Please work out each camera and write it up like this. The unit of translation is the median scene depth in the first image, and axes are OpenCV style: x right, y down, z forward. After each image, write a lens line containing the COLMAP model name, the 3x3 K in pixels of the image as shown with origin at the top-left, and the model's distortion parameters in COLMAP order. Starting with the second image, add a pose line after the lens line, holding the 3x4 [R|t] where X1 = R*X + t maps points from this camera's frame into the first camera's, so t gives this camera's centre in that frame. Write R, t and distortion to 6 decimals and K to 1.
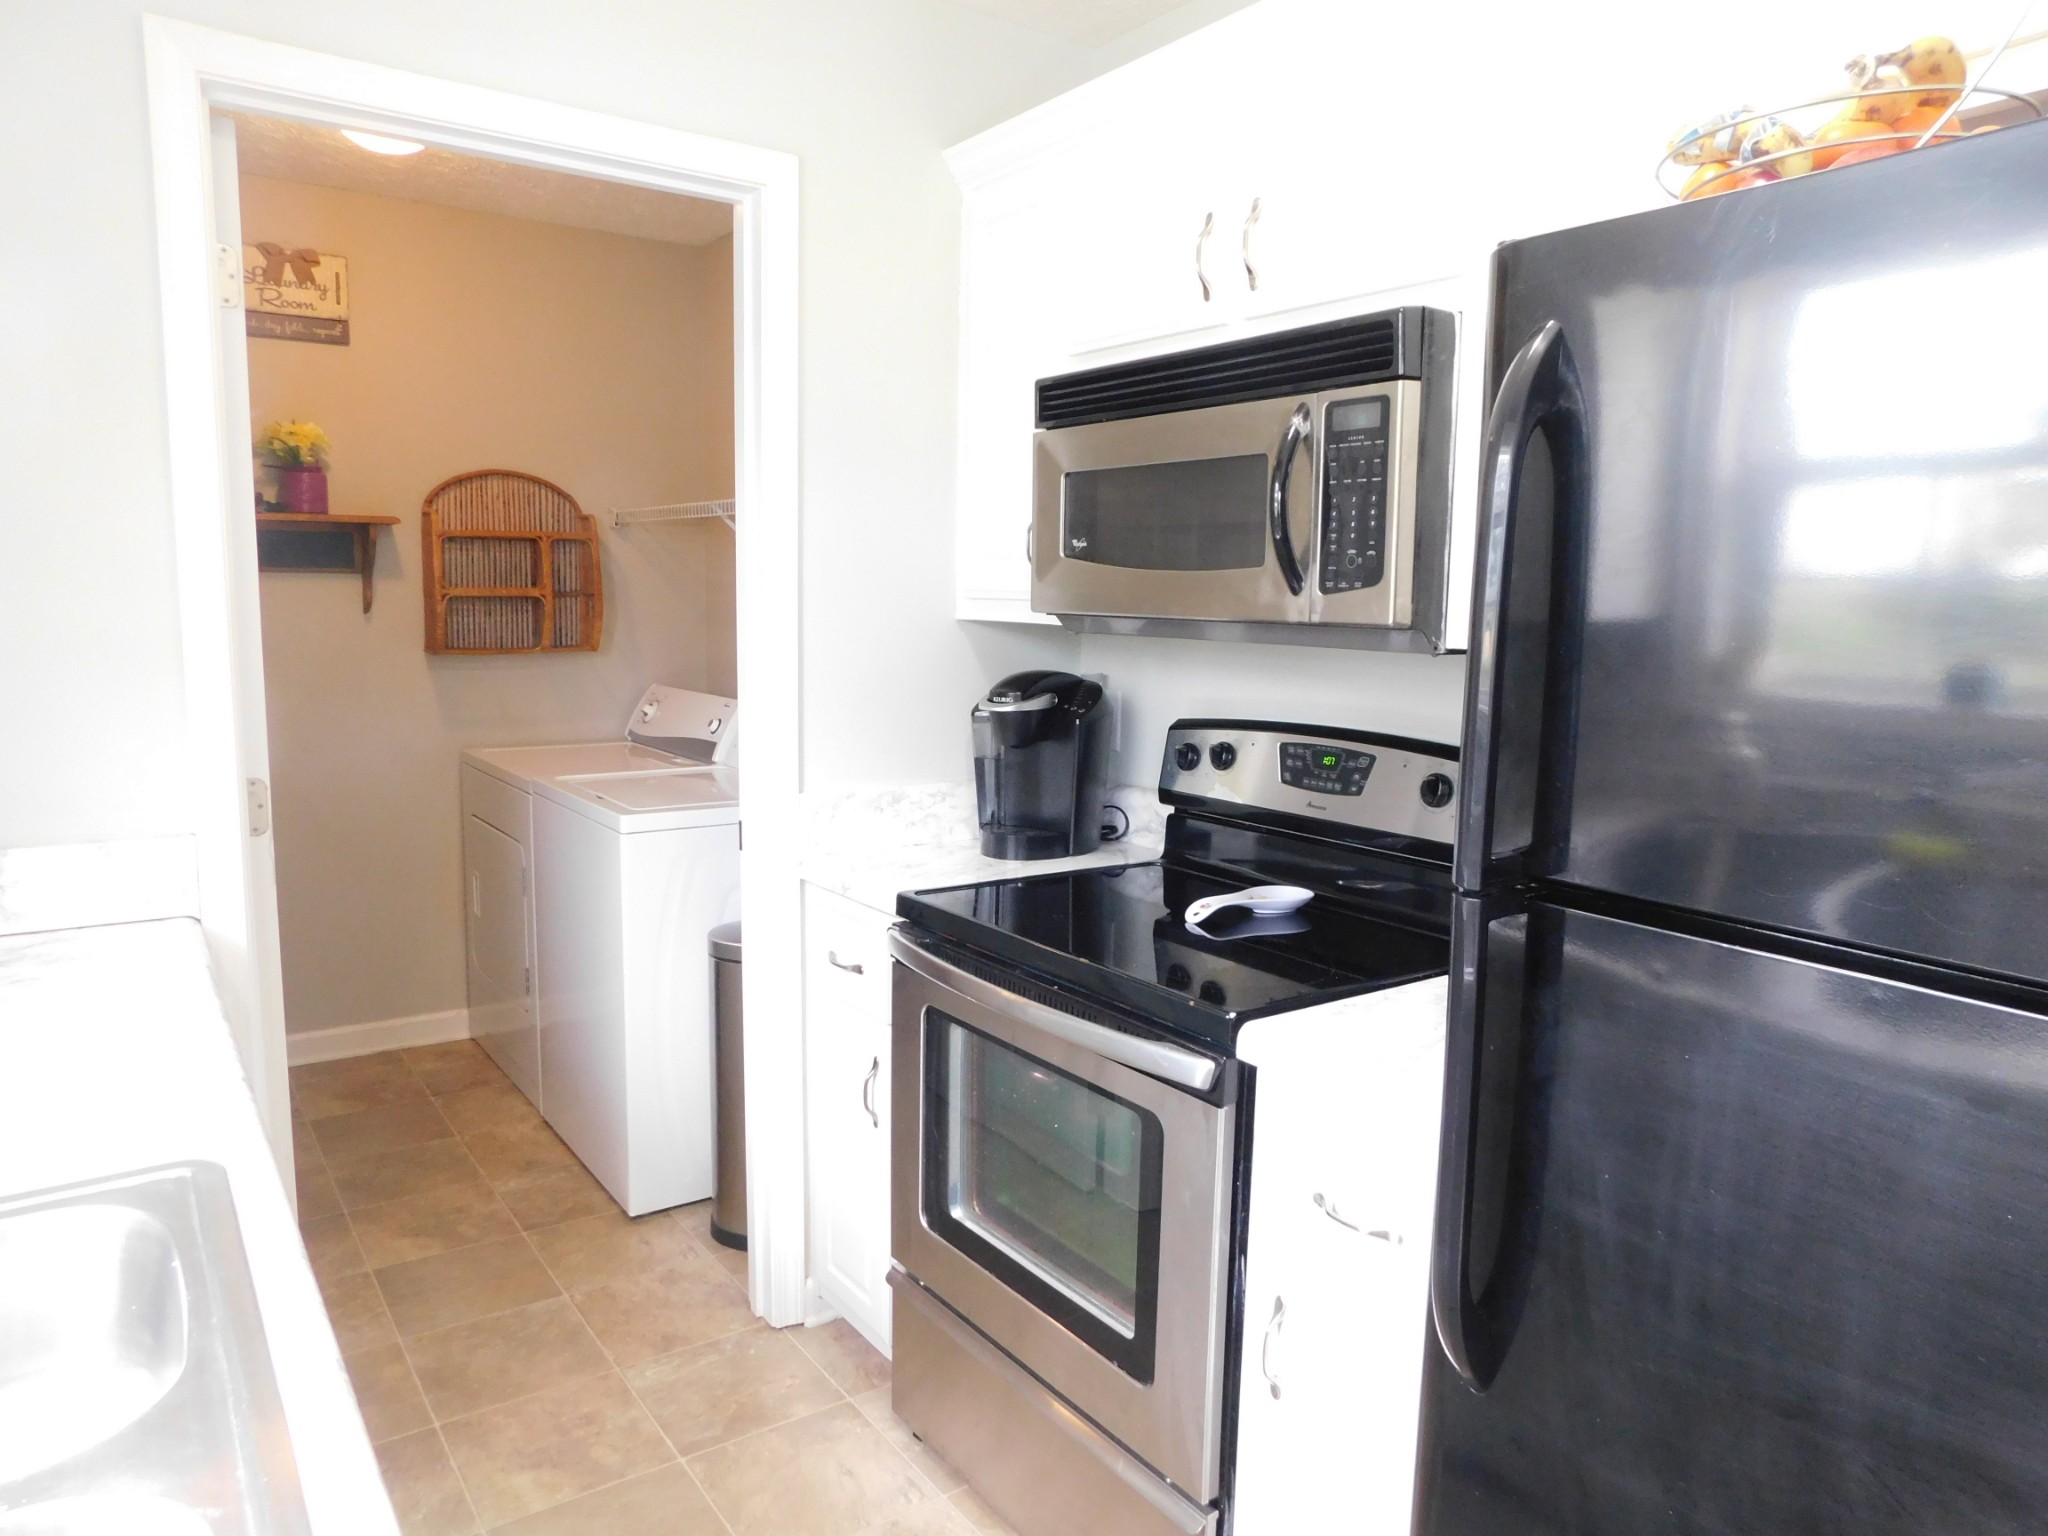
lens RADIAL K [[1356.6, 0, 1026.8], [0, 1356.6, 760.5], [0, 0, 1]] dist [-0.072297, 0.059836]
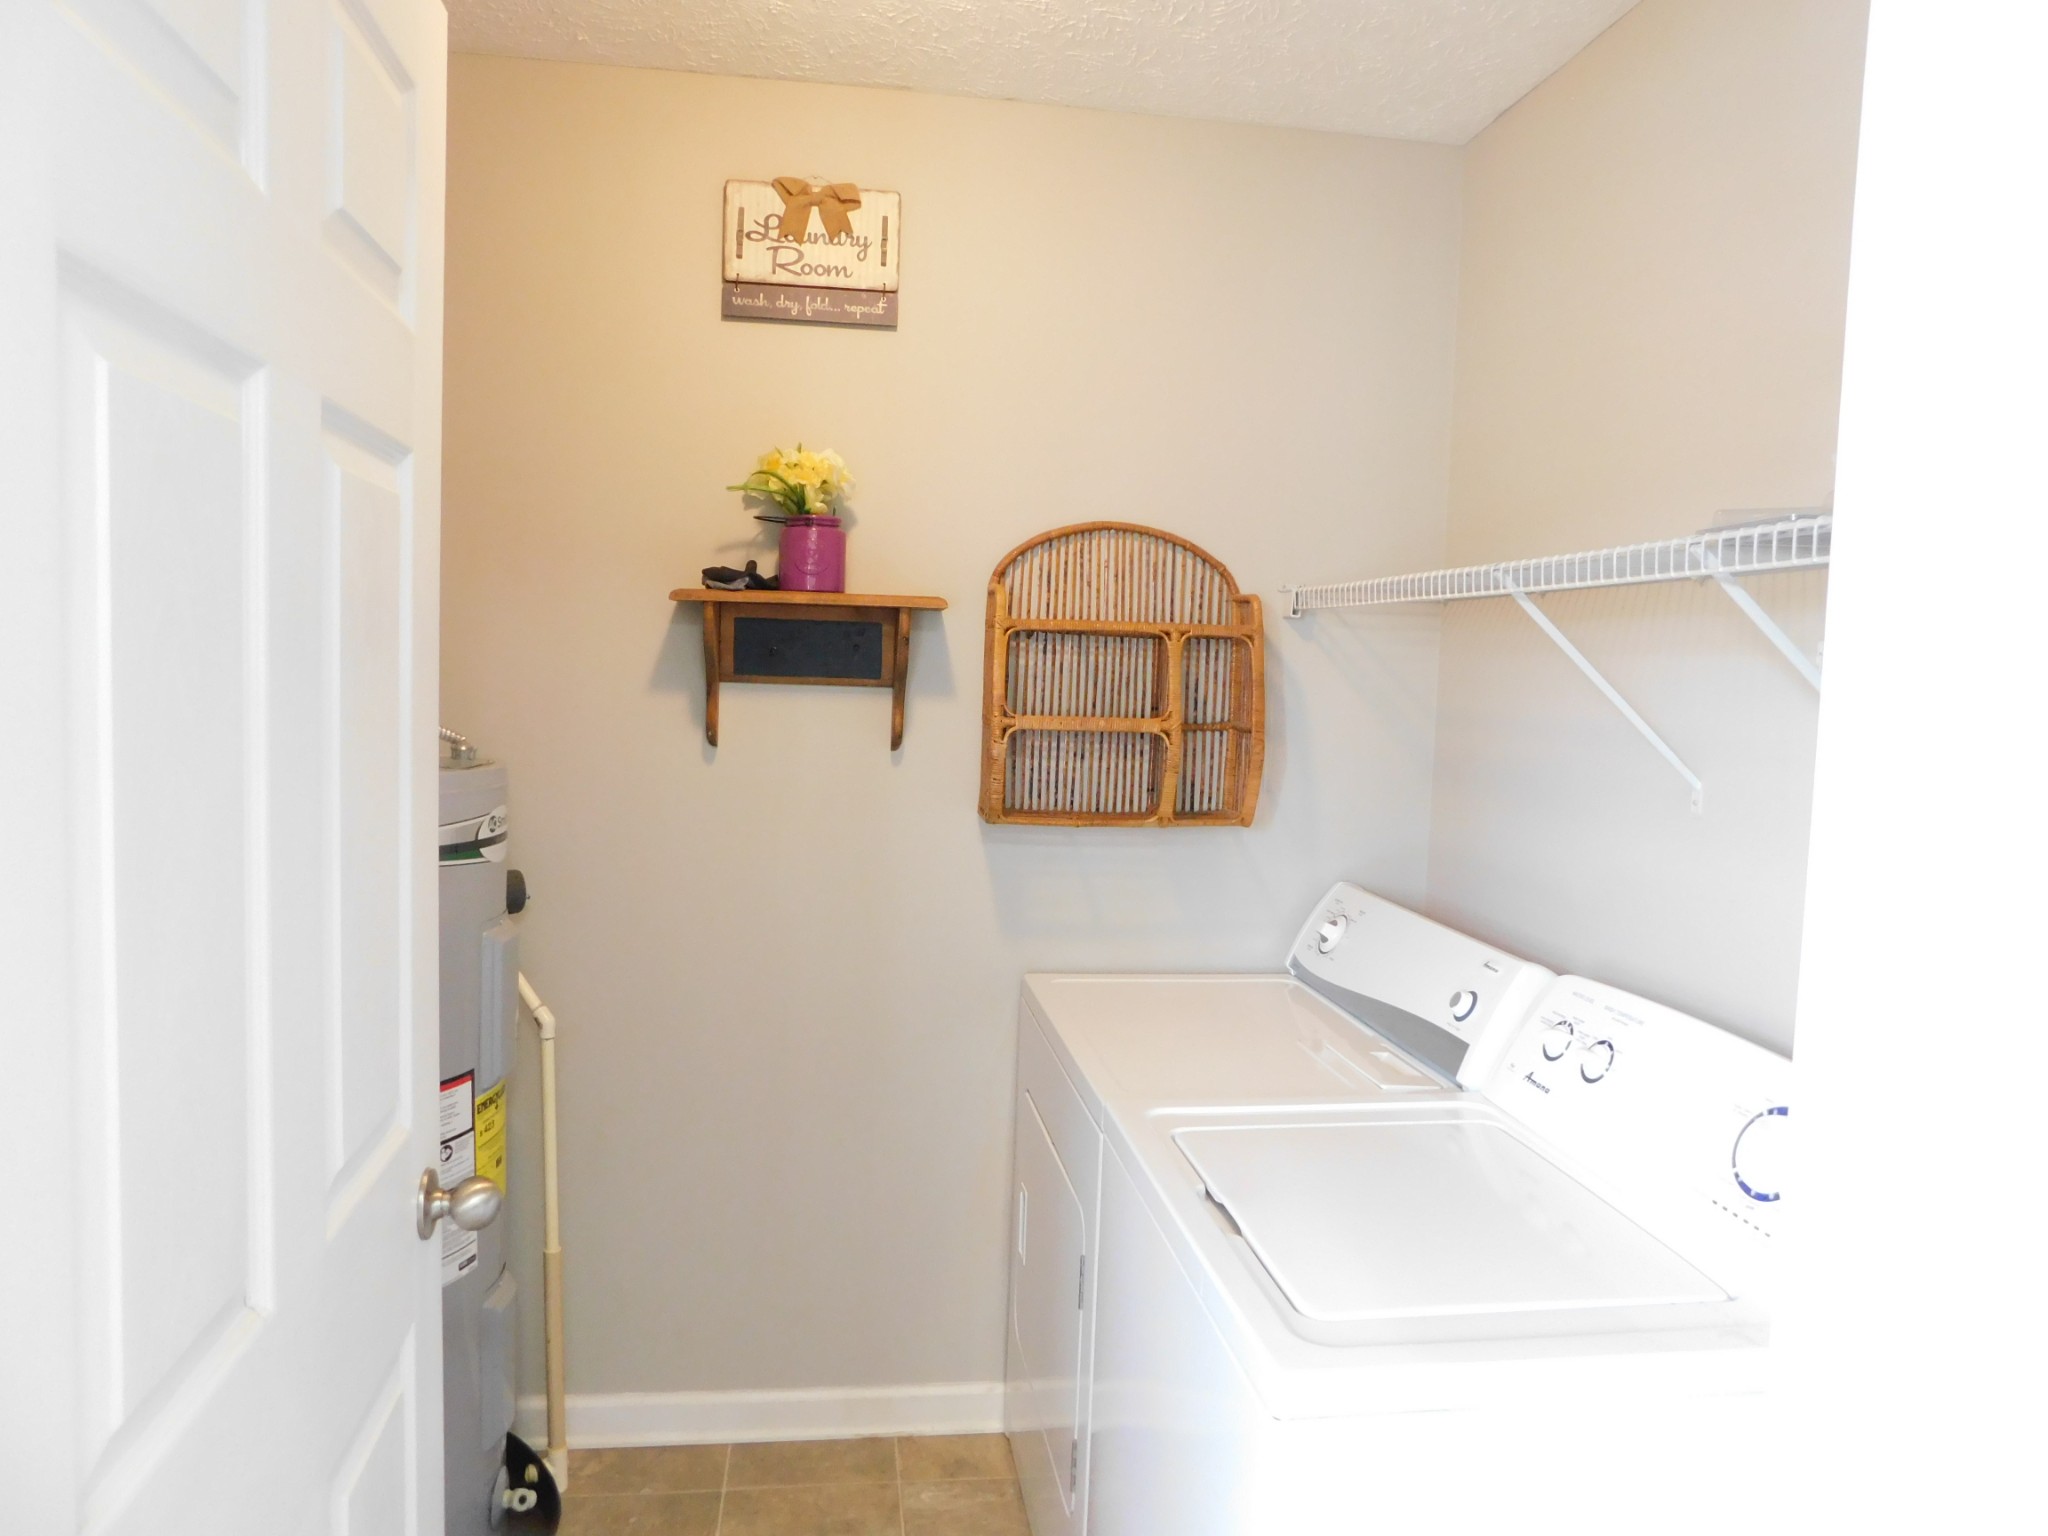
lens RADIAL K [[1356.6, 0, 1014.8], [0, 1356.6, 772.6], [0, 0, 1]] dist [-0.072297, 0.059836]
pose [[0.885770, 0.049306, -0.461498, -0.158382], [-0.076106, 0.996312, -0.039627, -0.083561], [0.457842, 0.070223, 0.886256, 0.489947]]
